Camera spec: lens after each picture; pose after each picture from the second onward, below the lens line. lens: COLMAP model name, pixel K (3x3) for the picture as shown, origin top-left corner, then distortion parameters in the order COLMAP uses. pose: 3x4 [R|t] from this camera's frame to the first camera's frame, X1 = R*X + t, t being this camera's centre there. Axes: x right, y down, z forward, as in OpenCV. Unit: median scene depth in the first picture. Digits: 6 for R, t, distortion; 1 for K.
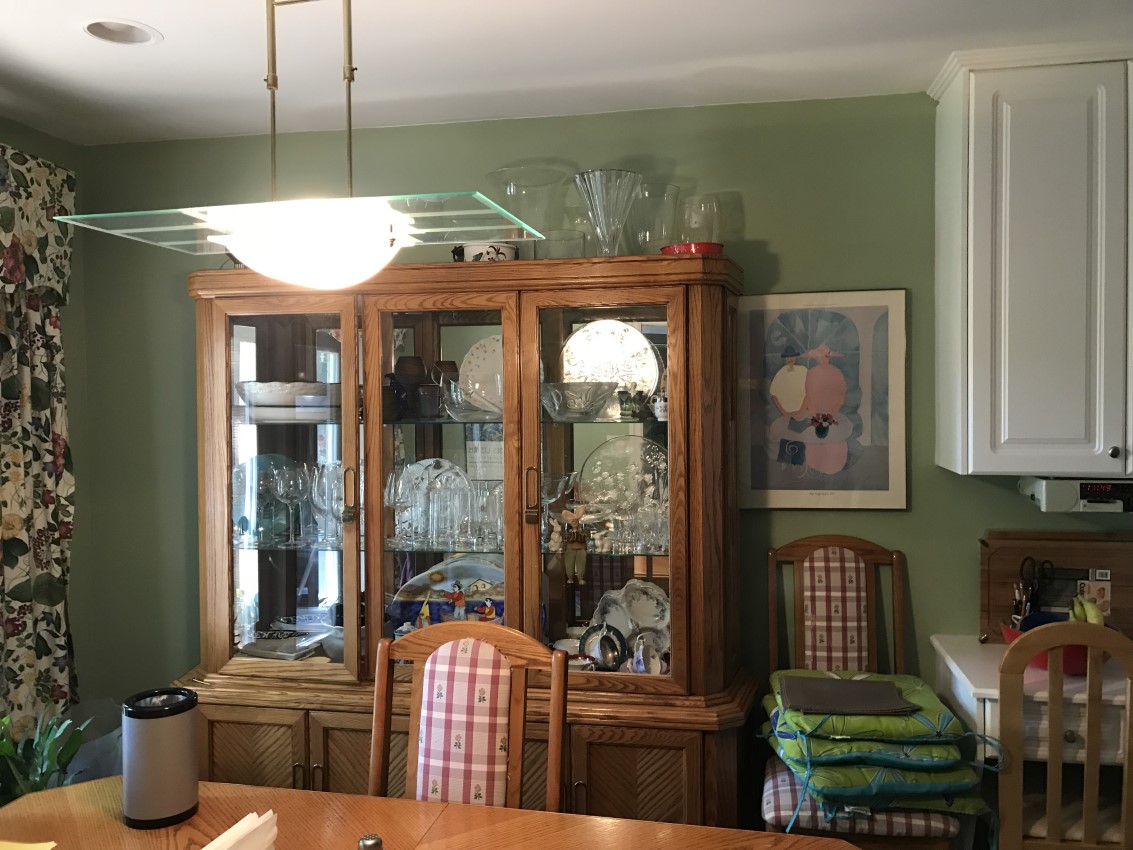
lens RADIAL K [[946.7, 0, 567.6], [0, 946.7, 424.8], [0, 0, 1]] dist [0.018105, -0.023339]
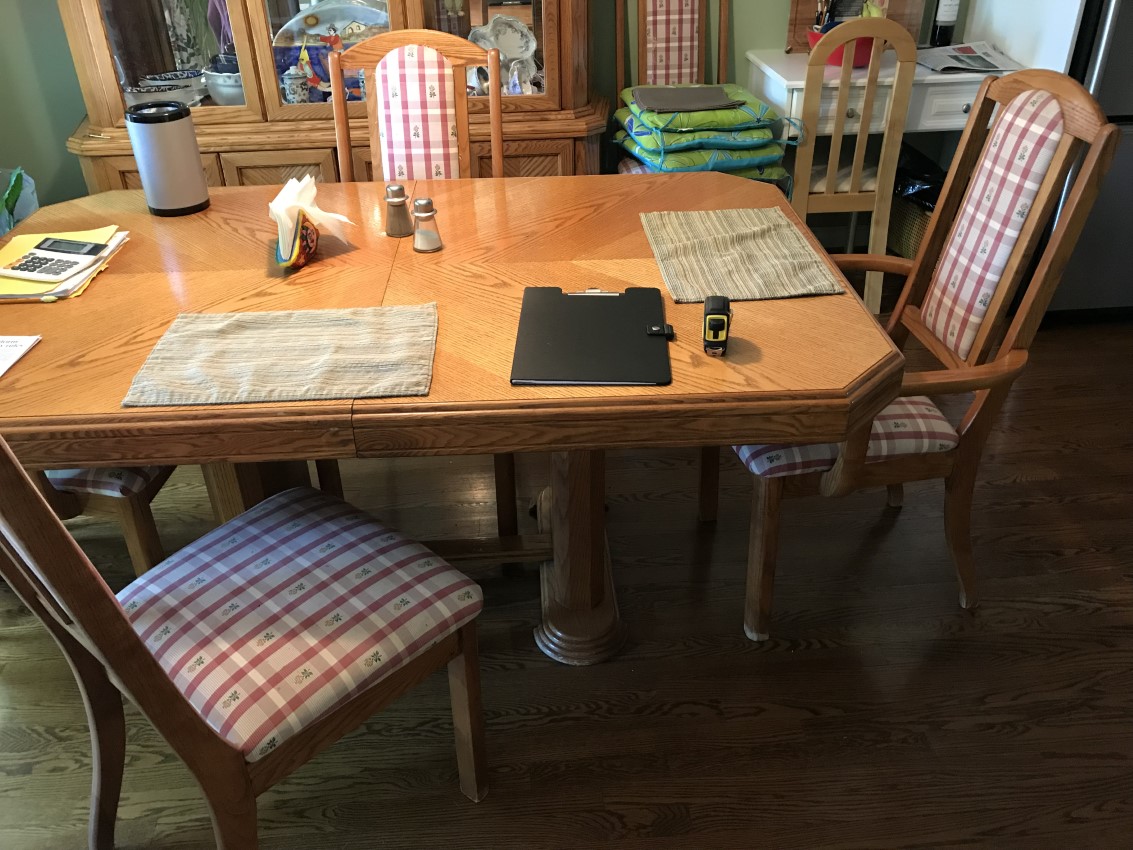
lens RADIAL K [[946.7, 0, 565.1], [0, 946.7, 423.6], [0, 0, 1]] dist [0.018105, -0.023339]
pose [[0.965961, -0.138617, 0.218413, -0.198123], [0.015679, 0.874134, 0.485432, 0.056055], [-0.258211, -0.465484, 0.846553, -0.211019]]
